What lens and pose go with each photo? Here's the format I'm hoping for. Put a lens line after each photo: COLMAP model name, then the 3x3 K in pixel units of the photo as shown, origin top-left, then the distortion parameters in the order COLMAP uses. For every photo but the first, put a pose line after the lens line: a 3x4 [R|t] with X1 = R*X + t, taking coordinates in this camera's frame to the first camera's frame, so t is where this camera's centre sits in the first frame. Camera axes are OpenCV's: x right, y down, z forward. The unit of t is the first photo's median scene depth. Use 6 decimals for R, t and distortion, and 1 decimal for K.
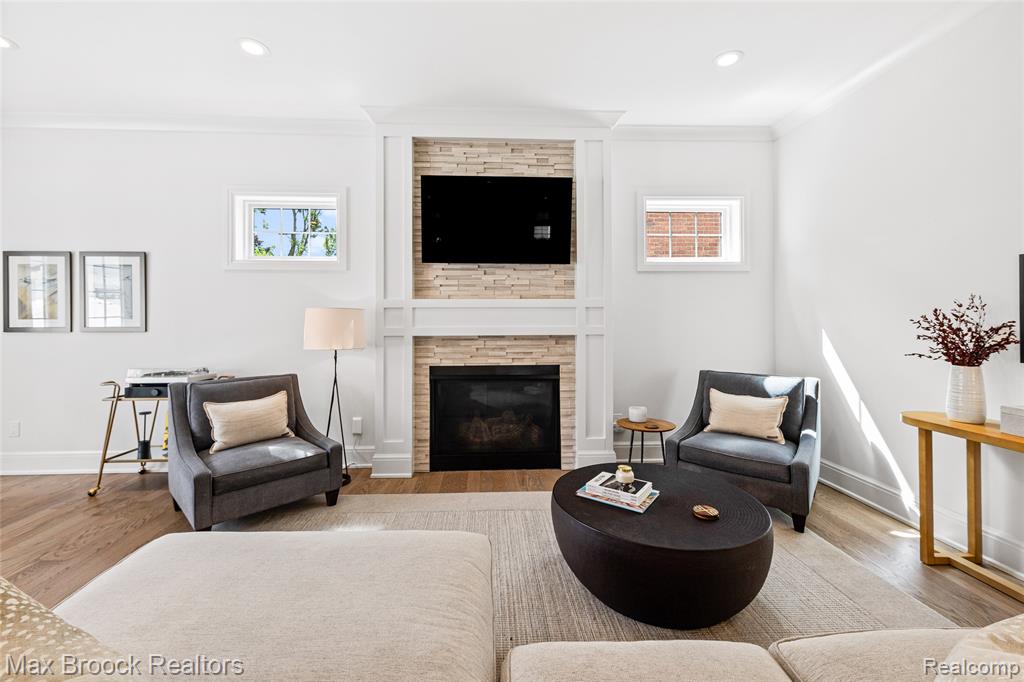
lens RADIAL K [[417.7, 0, 498.7], [0, 417.7, 320.5], [0, 0, 1]] dist [0.000956, 0.000003]
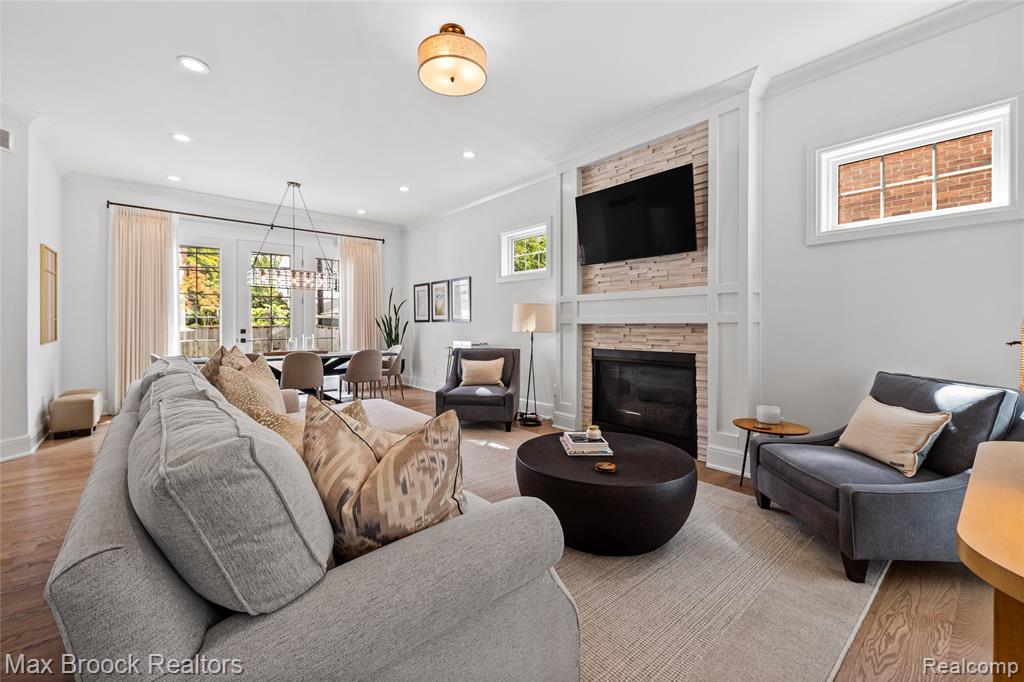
lens RADIAL K [[417.7, 0, 525.6], [0, 417.7, 323.8], [0, 0, 1]] dist [0.000956, 0.000003]
pose [[0.630870, 0.000486, -0.775889, 0.665350], [0.008067, 0.999942, 0.007186, 0.025876], [0.775847, -0.010793, 0.630829, 0.067796]]
